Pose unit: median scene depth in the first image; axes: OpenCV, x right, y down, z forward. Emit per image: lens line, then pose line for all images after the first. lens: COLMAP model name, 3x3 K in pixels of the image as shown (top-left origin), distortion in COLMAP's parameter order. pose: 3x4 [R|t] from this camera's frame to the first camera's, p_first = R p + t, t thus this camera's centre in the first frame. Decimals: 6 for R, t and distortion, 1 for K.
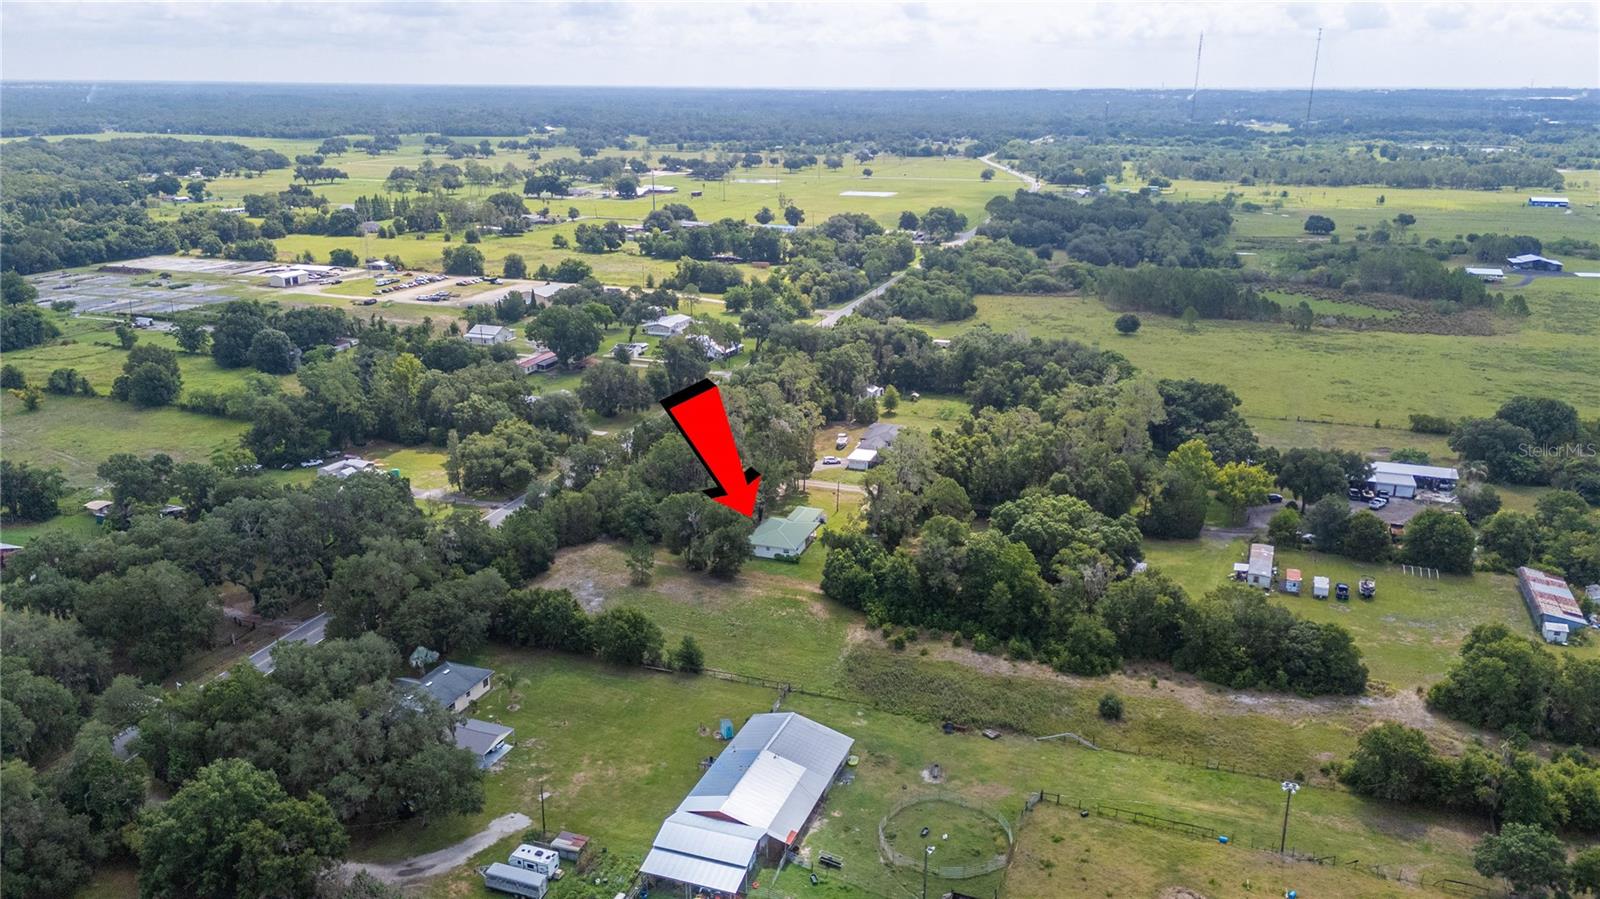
lens RADIAL K [[1172.9, 0, 798.0], [0, 1172.9, 455.8], [0, 0, 1]] dist [0.070982, -0.058482]
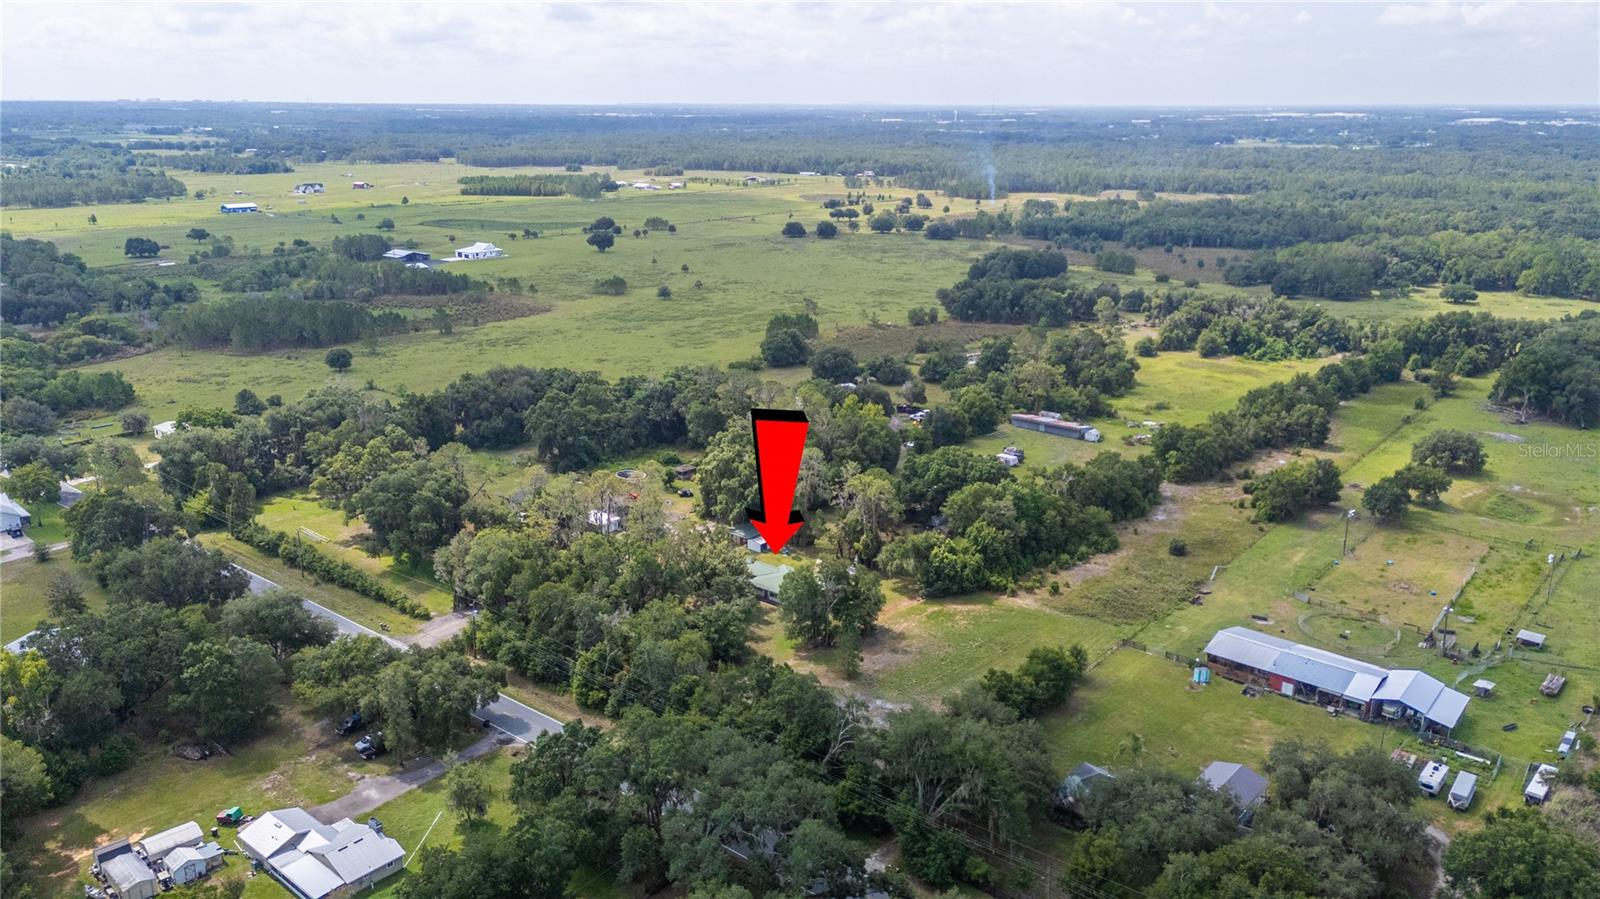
lens RADIAL K [[1172.9, 0, 798.0], [0, 1172.9, 455.8], [0, 0, 1]] dist [0.070982, -0.058482]
pose [[0.346185, -0.276193, 0.896590, -0.712090], [0.284009, 0.941692, 0.180427, -0.171703], [-0.894145, 0.192179, 0.404441, 0.528077]]
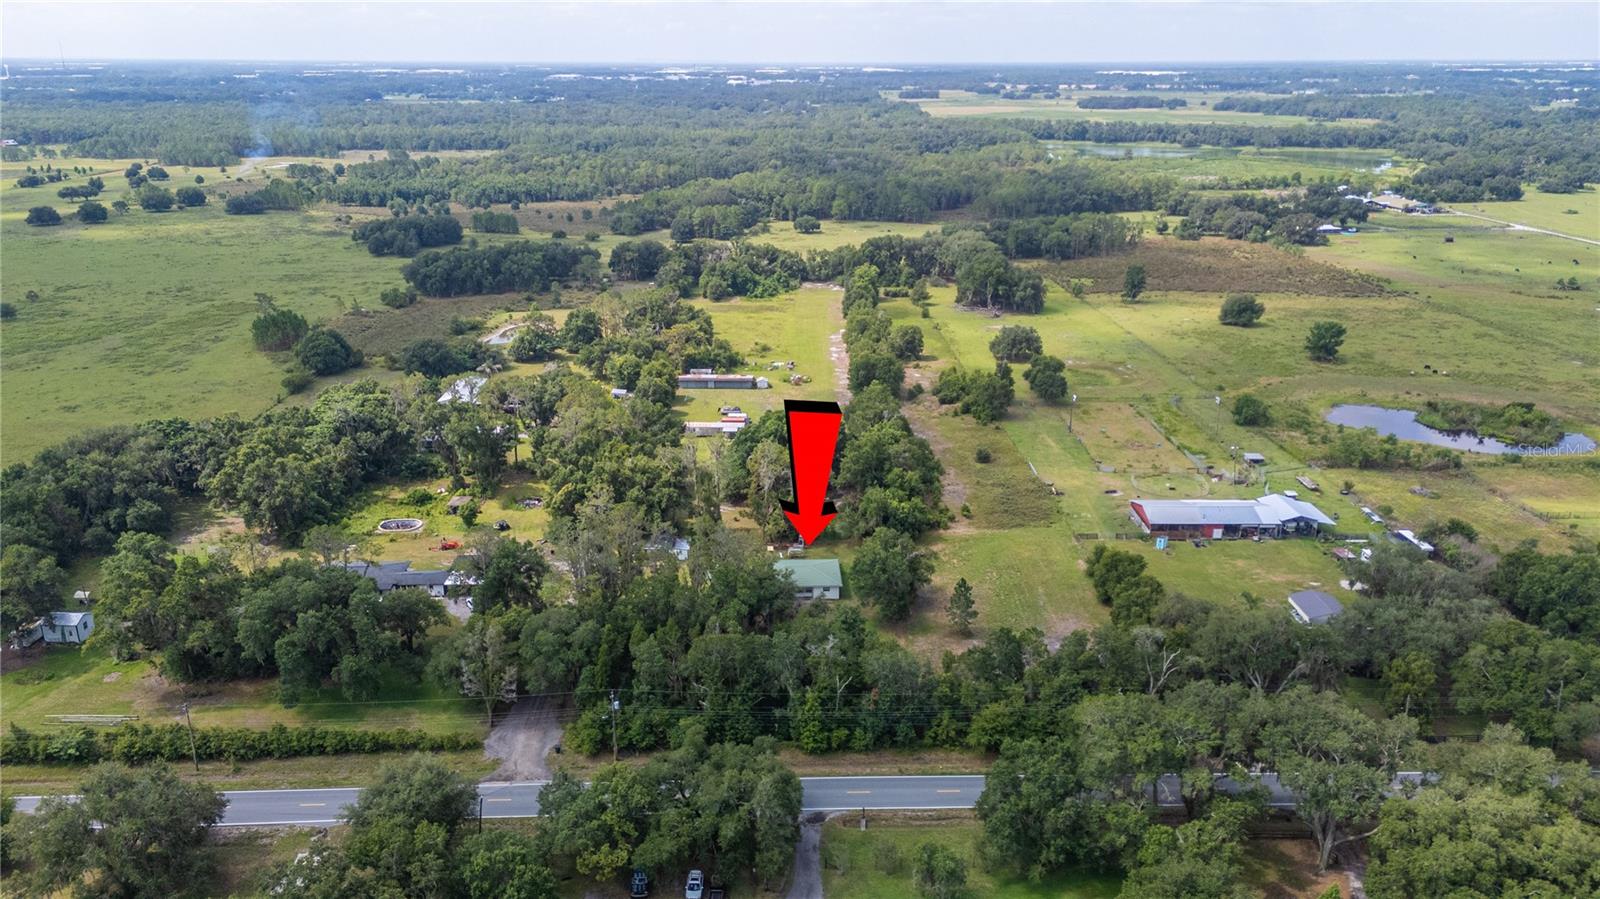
lens RADIAL K [[1172.9, 0, 798.0], [0, 1172.9, 455.8], [0, 0, 1]] dist [0.070982, -0.058482]
pose [[-0.359518, -0.305011, 0.881882, -0.662056], [0.279819, 0.866340, 0.413710, -0.325642], [-0.890196, 0.395503, -0.226117, 1.015937]]
